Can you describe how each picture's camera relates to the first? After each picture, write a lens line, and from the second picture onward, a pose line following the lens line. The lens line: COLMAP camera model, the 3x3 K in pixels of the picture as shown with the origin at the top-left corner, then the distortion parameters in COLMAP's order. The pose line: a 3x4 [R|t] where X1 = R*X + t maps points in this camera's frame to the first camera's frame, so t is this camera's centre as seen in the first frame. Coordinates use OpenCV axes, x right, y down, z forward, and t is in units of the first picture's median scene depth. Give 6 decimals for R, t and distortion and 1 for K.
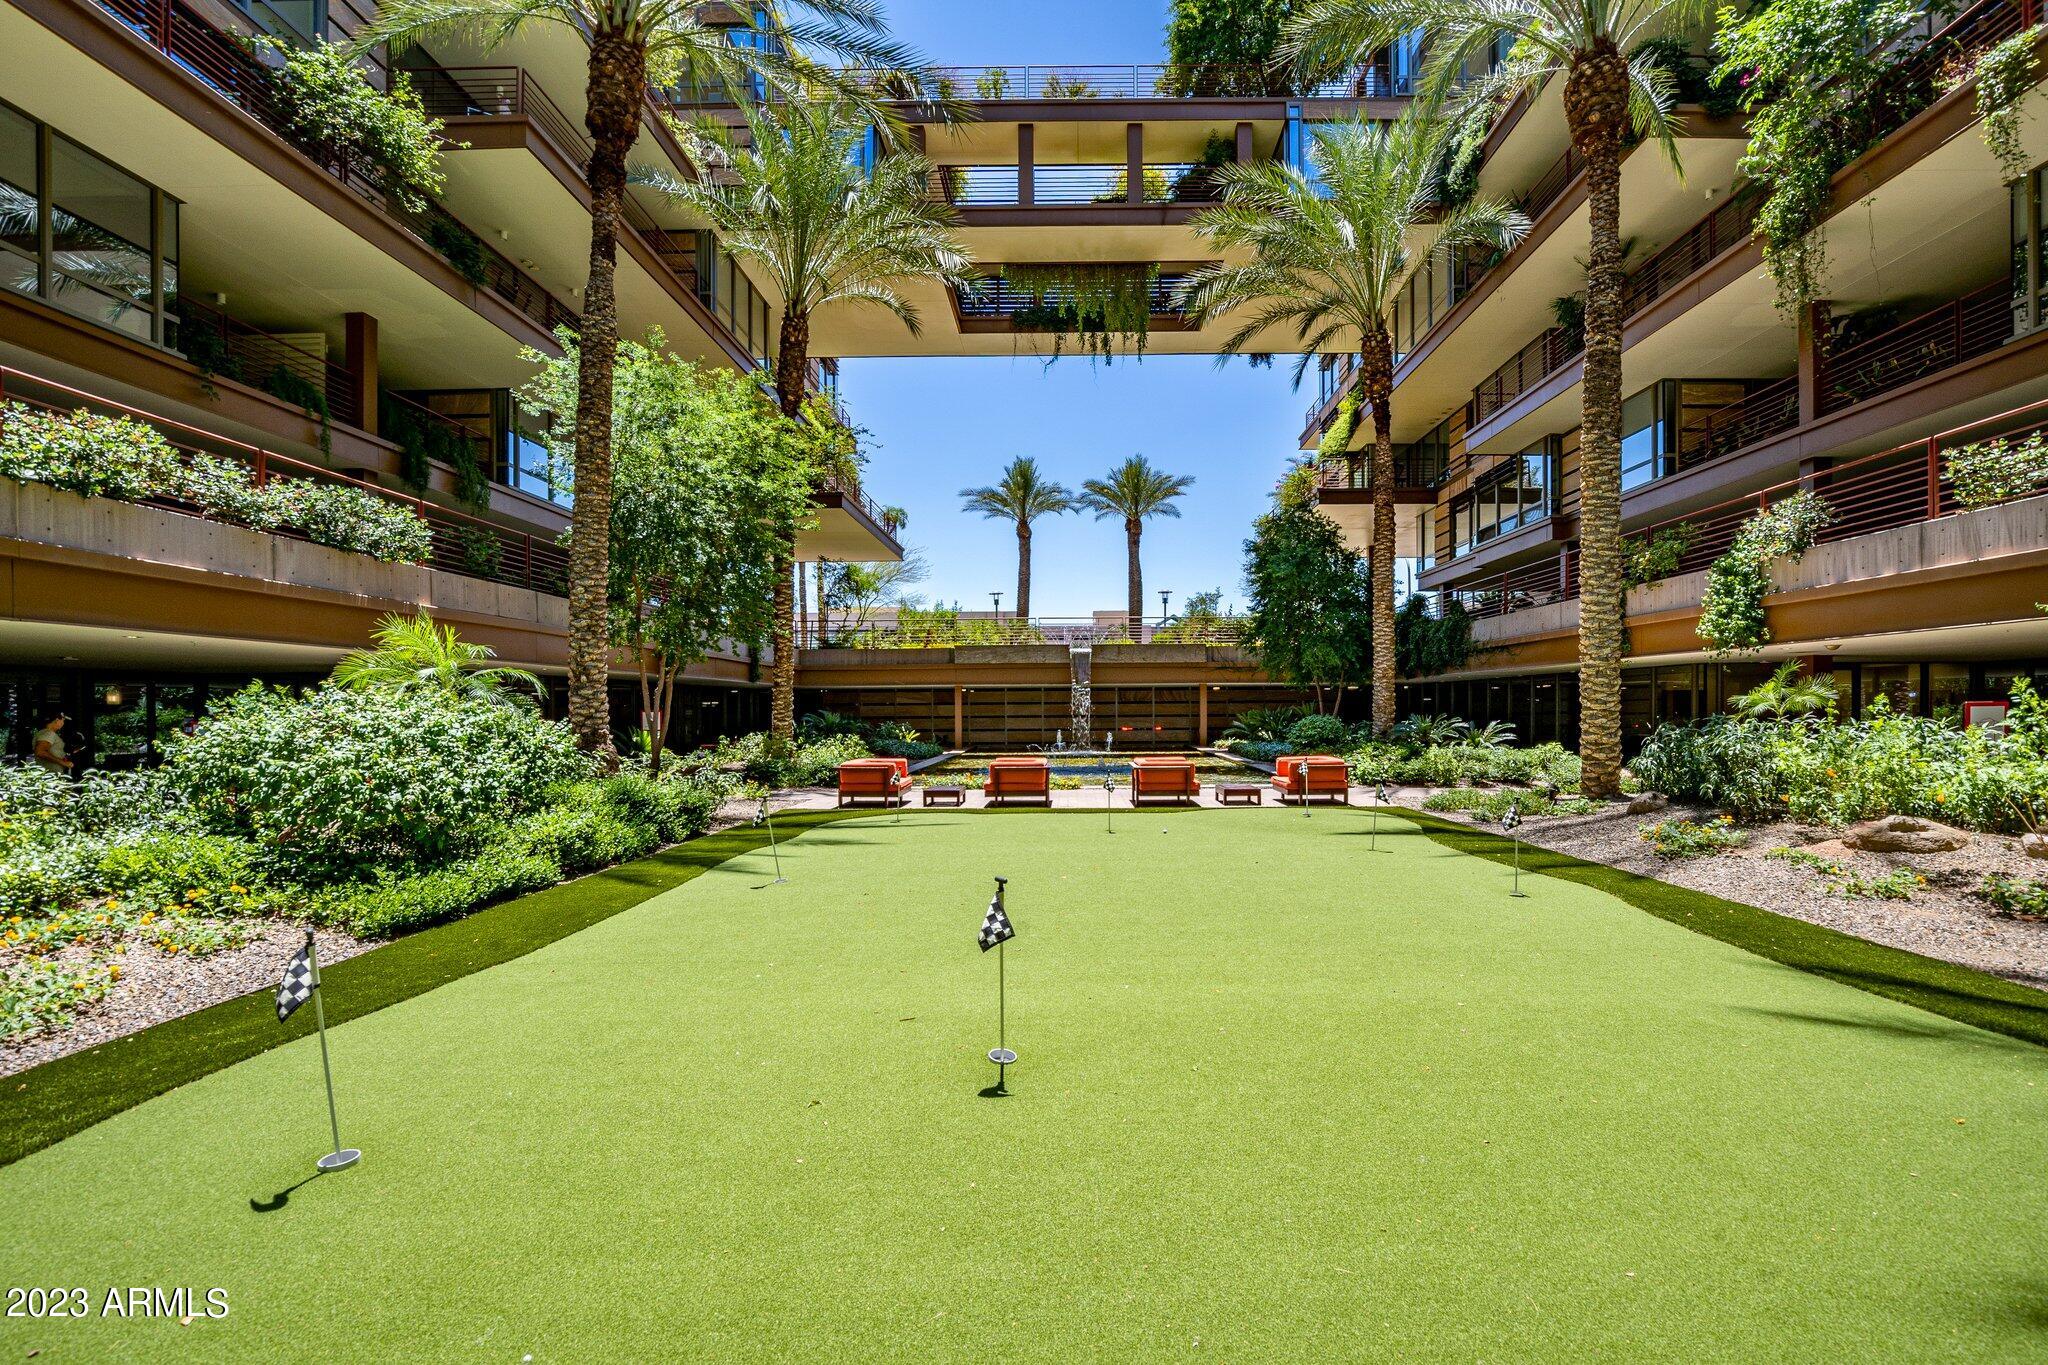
lens RADIAL K [[948.0, 0, 1007.2], [0, 948.0, 698.7], [0, 0, 1]] dist [0.004384, 0.000329]
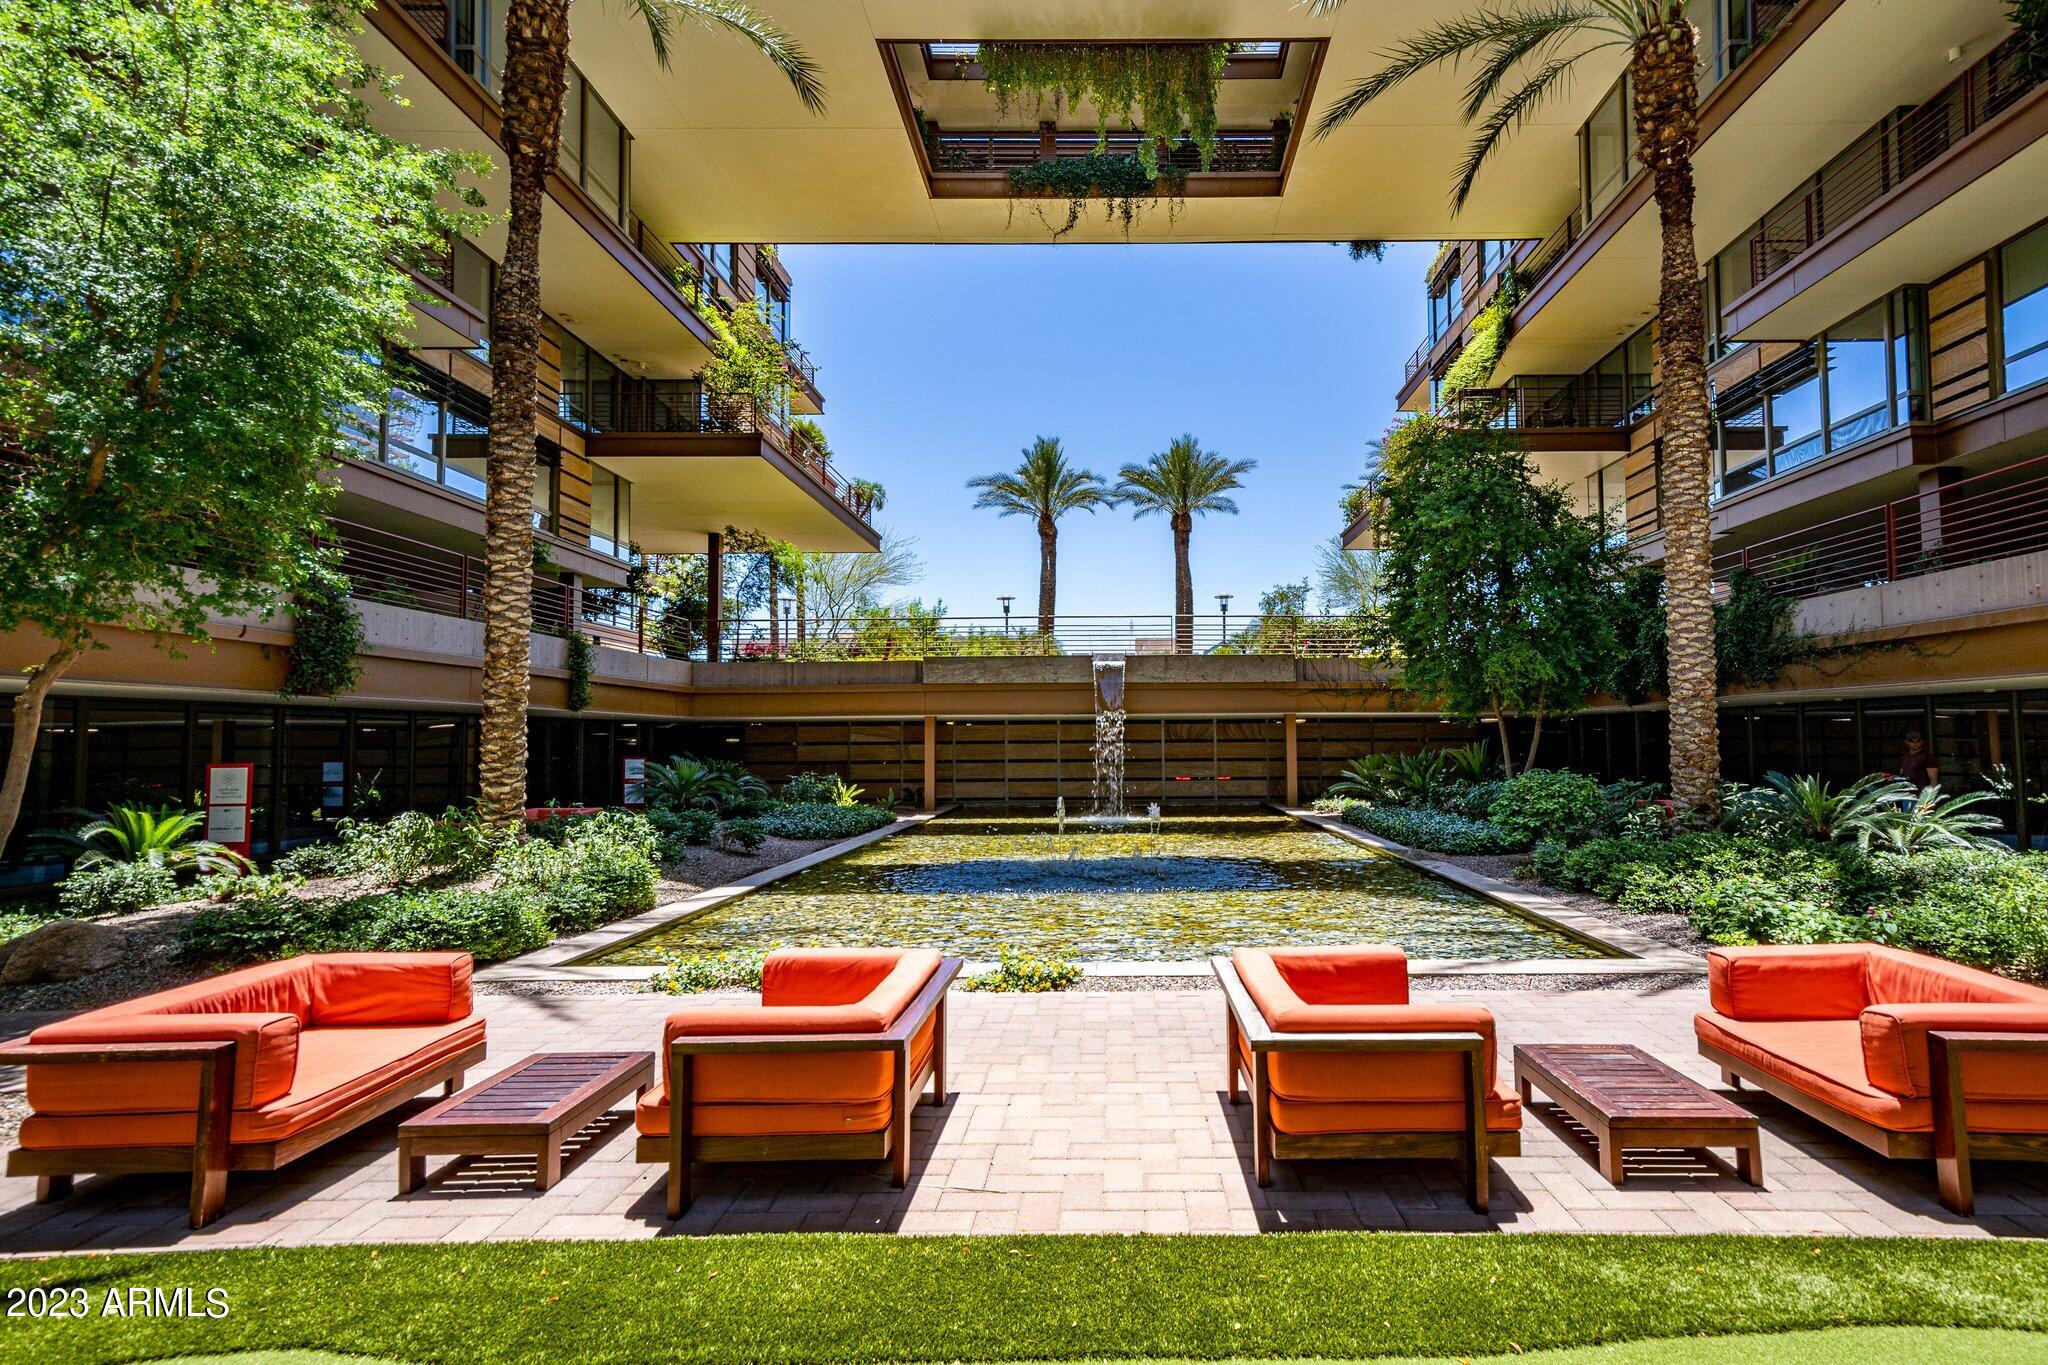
lens RADIAL K [[1063.6, 0, 1039.4], [0, 1063.6, 673.3], [0, 0, 1]] dist [-0.001873, -0.000534]
pose [[0.999999, 0.000738, 0.001286, 0.022843], [-0.000665, 0.998426, -0.056076, -0.001726], [-0.001325, 0.056075, 0.998426, 0.210771]]
